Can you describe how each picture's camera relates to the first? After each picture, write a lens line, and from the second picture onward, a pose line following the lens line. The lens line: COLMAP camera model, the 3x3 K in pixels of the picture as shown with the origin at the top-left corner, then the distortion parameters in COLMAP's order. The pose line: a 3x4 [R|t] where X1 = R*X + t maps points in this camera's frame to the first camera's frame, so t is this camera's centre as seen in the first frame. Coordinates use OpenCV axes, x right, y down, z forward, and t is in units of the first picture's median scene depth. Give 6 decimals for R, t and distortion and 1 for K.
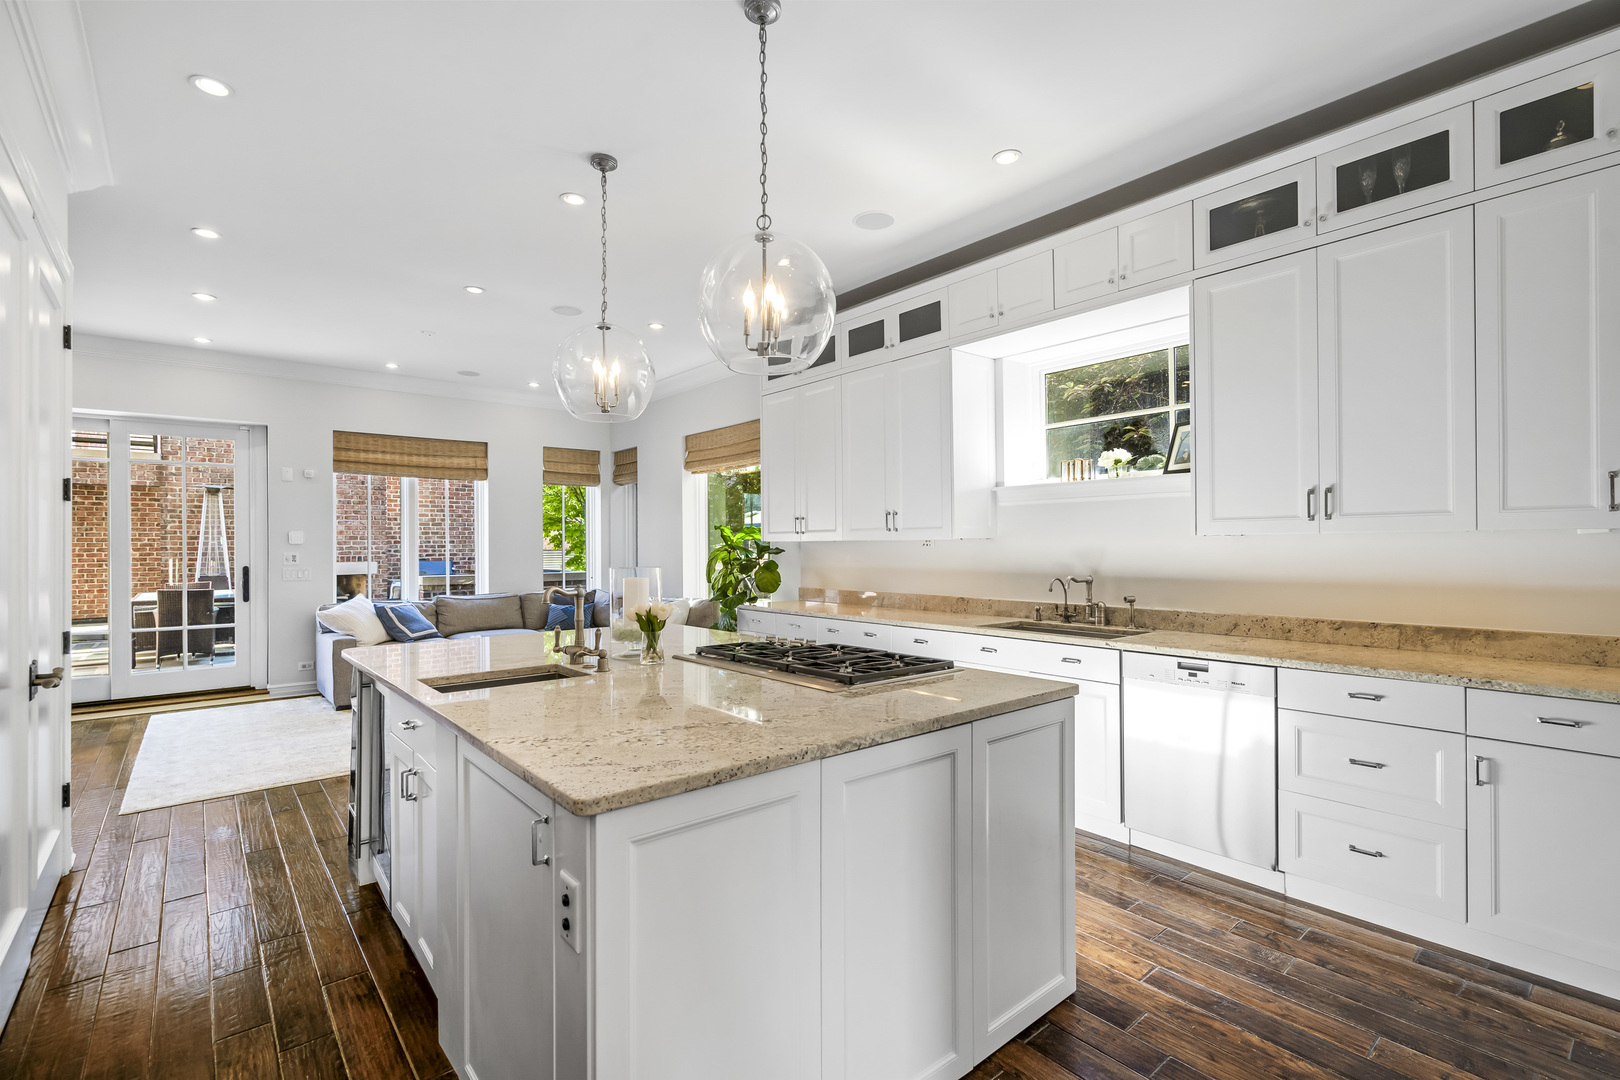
lens RADIAL K [[735.0, 0, 824.2], [0, 735.0, 543.9], [0, 0, 1]] dist [-0.009765, 0.004259]
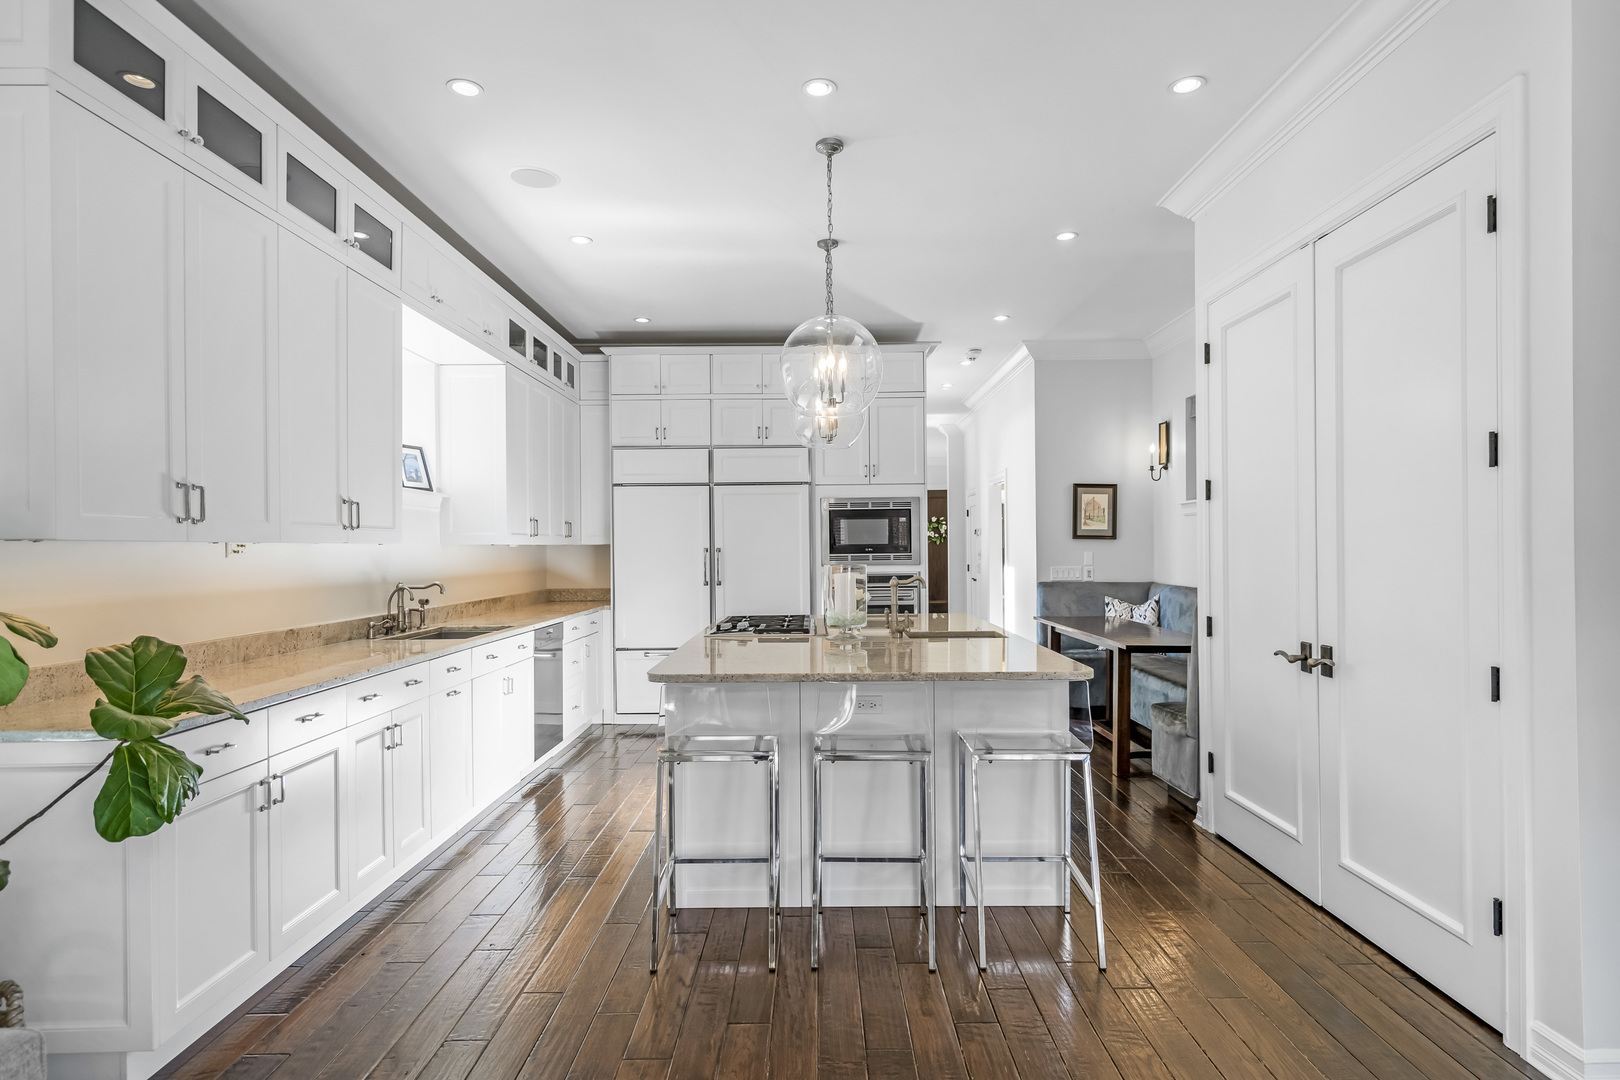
lens RADIAL K [[886.9, 0, 824.8], [0, 886.9, 548.8], [0, 0, 1]] dist [0.001652, 0.000878]
pose [[-0.766272, 0.007152, 0.642476, -0.796070], [0.005356, 0.999974, -0.004744, 0.005771], [-0.642493, -0.000194, -0.766291, 1.456875]]
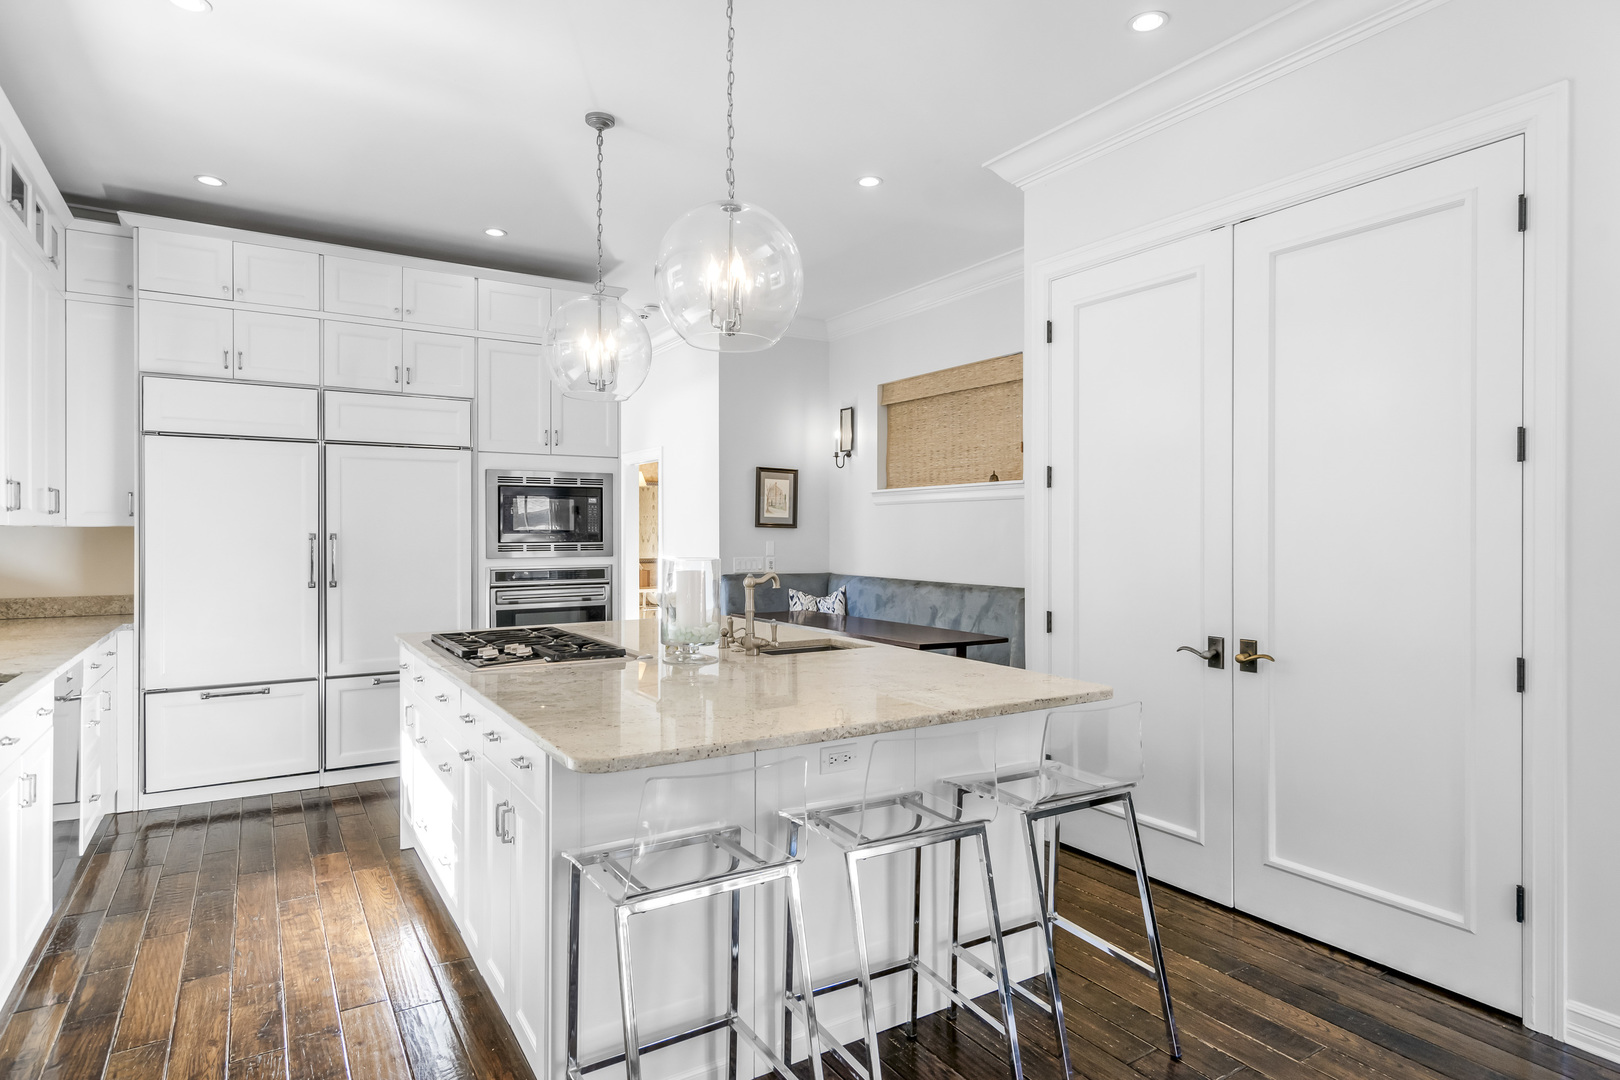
lens RADIAL K [[886.9, 0, 829.5], [0, 886.9, 534.7], [0, 0, 1]] dist [0.001652, 0.000878]
pose [[-0.991385, 0.001269, 0.130975, -0.378868], [0.000526, 0.999984, -0.005708, 0.003527], [-0.130980, -0.005590, -0.991369, 1.377083]]
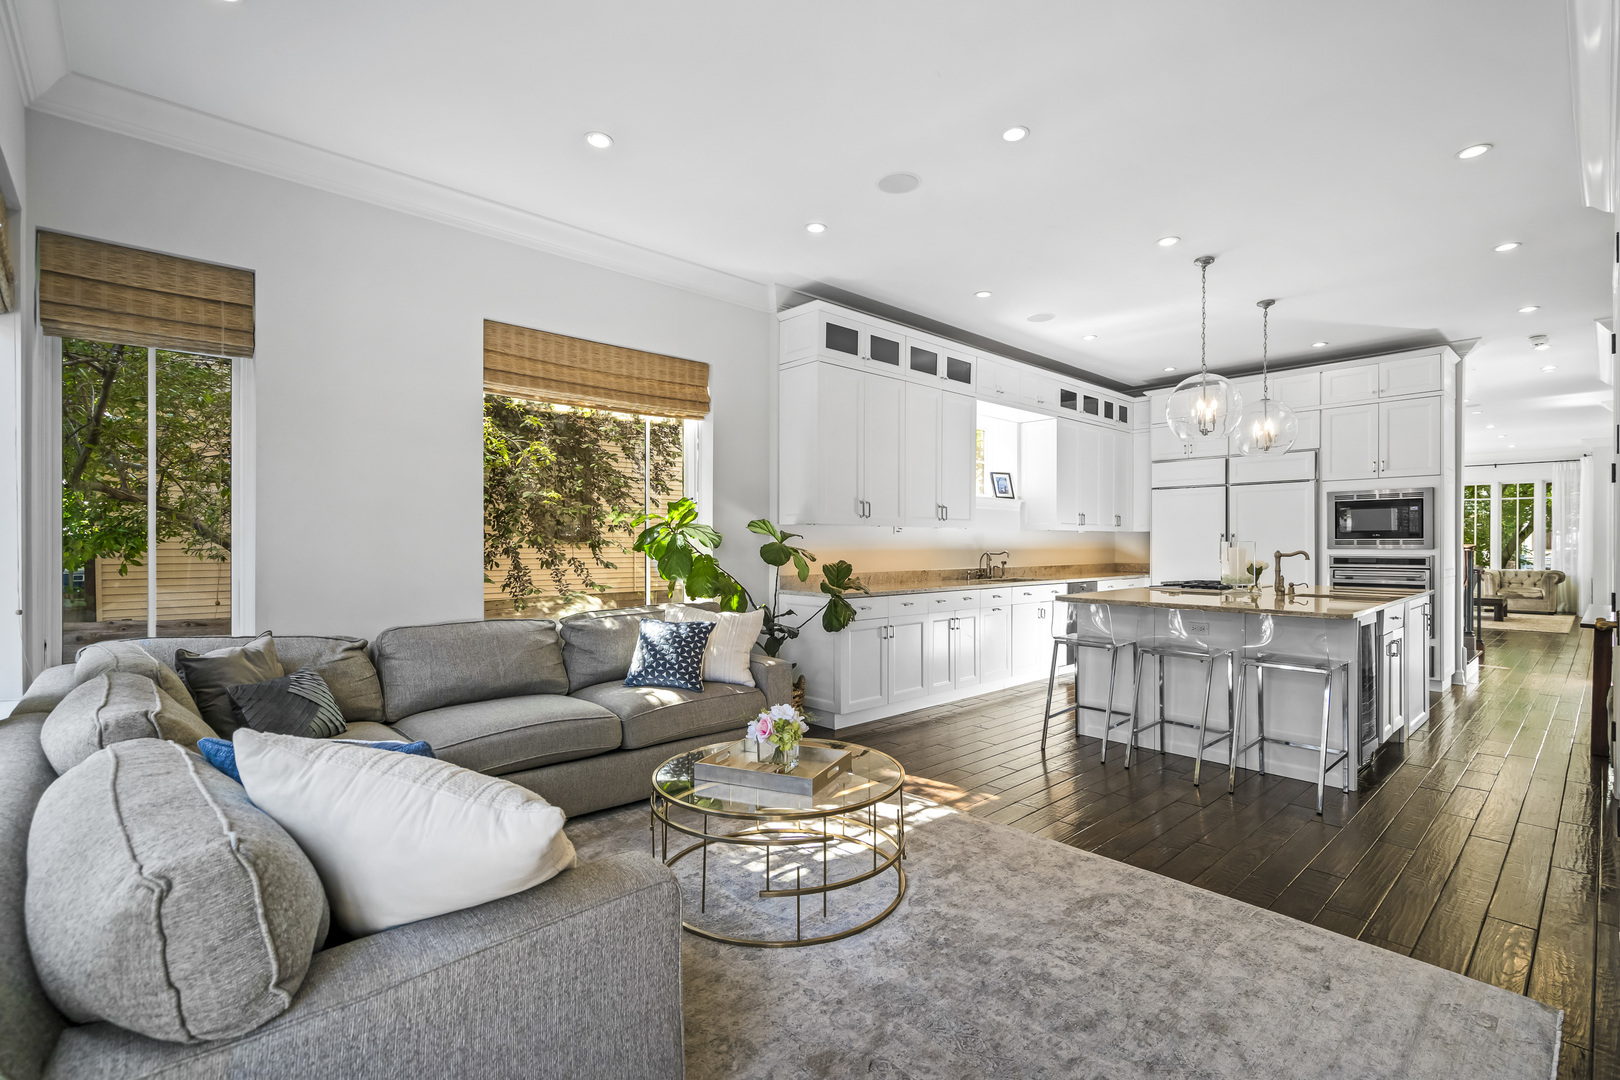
lens RADIAL K [[735.0, 0, 815.3], [0, 735.0, 545.1], [0, 0, 1]] dist [-0.009765, 0.004259]
pose [[-0.037488, -0.001524, 0.999296, -1.312561], [-0.007856, 0.999968, 0.001230, 0.028333], [-0.999266, -0.007805, -0.037499, 1.395706]]
